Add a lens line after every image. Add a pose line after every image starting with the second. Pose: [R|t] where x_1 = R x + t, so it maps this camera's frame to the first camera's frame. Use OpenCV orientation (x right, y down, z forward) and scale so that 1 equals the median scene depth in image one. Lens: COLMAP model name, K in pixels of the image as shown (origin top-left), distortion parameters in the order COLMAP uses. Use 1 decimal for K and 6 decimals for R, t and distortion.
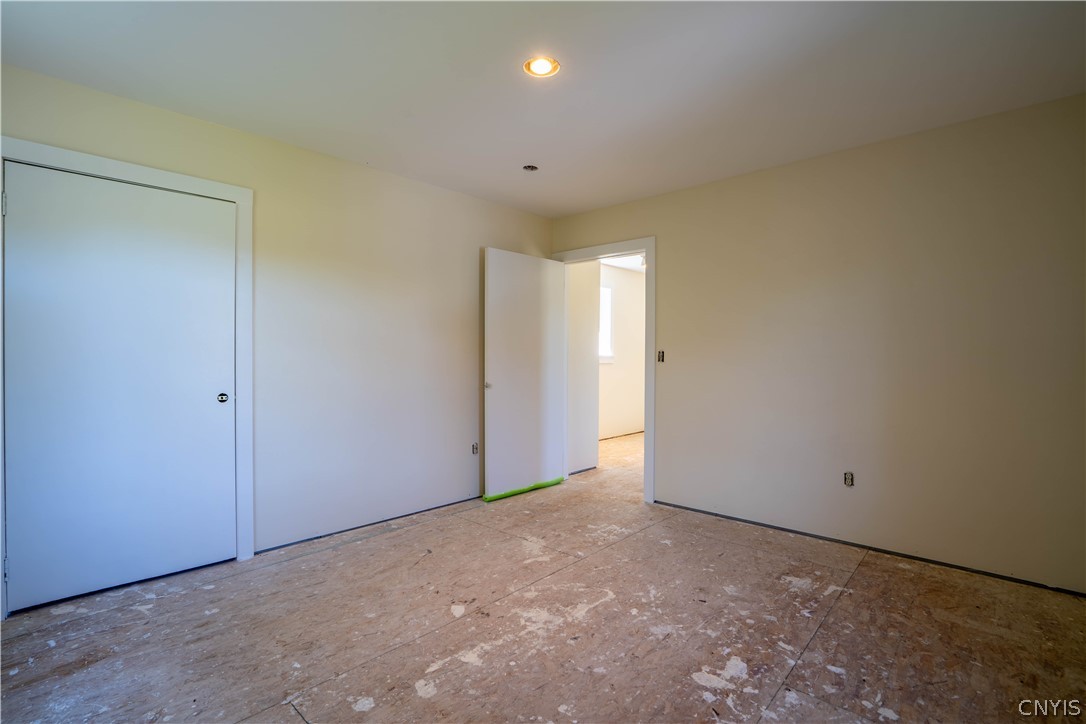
lens RADIAL K [[510.6, 0, 543.0], [0, 510.6, 362.0], [0, 0, 1]] dist [0.000400, 0.001548]
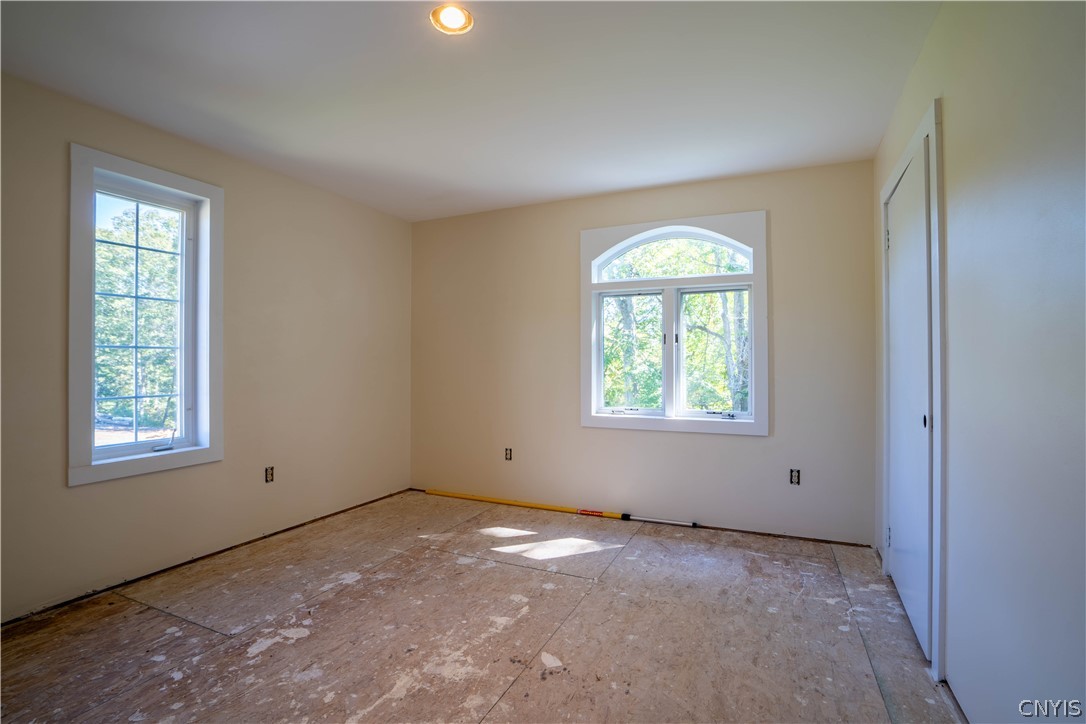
lens RADIAL K [[510.6, 0, 543.0], [0, 510.6, 362.0], [0, 0, 1]] dist [0.000400, 0.001548]
pose [[-0.953063, 0.003633, -0.302752, 0.112828], [0.003282, 0.999993, 0.001668, -0.016908], [0.302756, 0.000596, -0.953068, 1.996409]]
